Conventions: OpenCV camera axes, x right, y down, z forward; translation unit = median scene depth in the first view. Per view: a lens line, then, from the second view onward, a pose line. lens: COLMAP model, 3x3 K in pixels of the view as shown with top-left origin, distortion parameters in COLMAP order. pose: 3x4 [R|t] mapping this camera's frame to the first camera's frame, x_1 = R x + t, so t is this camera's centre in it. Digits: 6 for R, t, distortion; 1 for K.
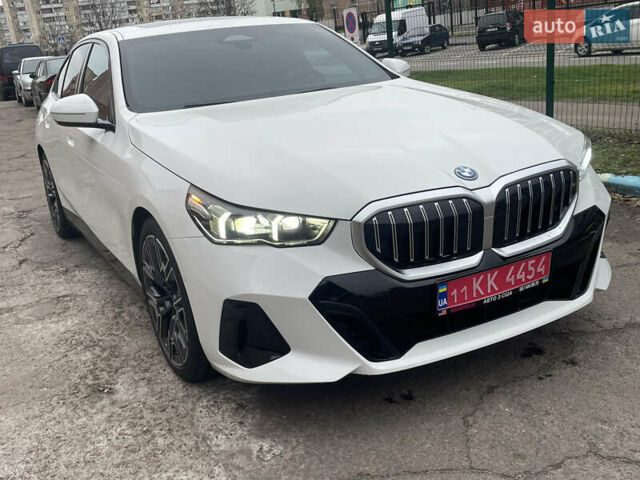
lens RADIAL K [[489.8, 0, 320.0], [0, 489.8, 240.0], [0, 0, 1]] dist [0.041501, -0.001569]
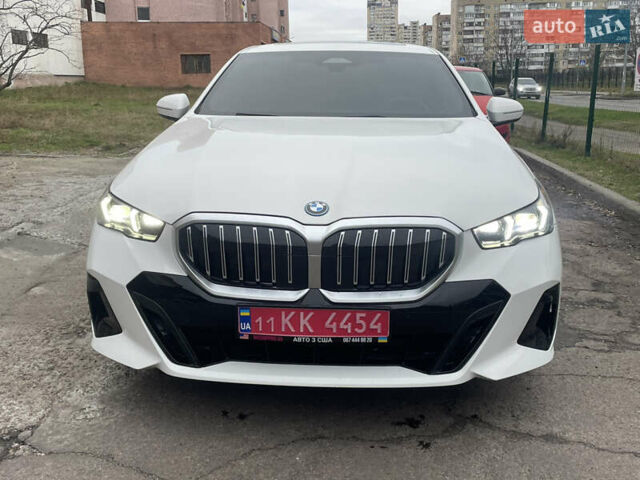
lens RADIAL K [[489.8, 0, 320.0], [0, 489.8, 240.0], [0, 0, 1]] dist [0.041501, -0.001569]
pose [[0.909642, 0.222535, -0.350755, 0.676708], [-0.237166, 0.971468, 0.001282, -0.079011], [0.341033, 0.082021, 0.936466, 0.094744]]
